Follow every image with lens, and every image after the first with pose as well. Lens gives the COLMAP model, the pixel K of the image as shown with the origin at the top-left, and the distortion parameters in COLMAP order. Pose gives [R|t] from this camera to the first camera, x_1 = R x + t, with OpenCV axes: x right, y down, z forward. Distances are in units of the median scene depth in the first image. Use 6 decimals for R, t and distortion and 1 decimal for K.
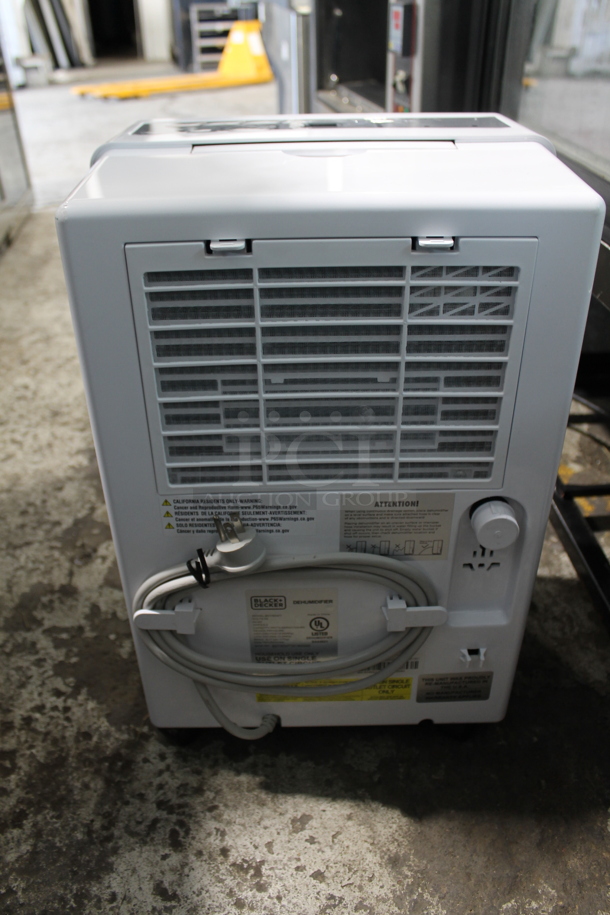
lens RADIAL K [[754.9, 0, 296.1], [0, 754.9, 457.2], [0, 0, 1]] dist [-0.166657, 0.135527]
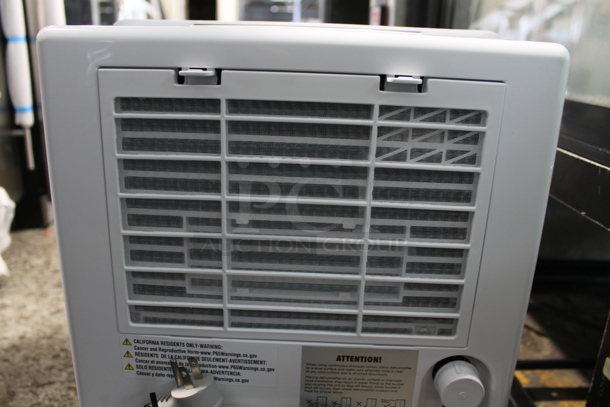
lens RADIAL K [[503.3, 0, 306.9], [0, 503.3, 198.7], [0, 0, 1]] dist [-0.166657, 0.135527]
pose [[0.998254, 0.059053, -0.001188, 0.057423], [-0.057062, 0.959009, -0.277570, 0.047096], [-0.015252, 0.277153, 0.960705, 0.343180]]
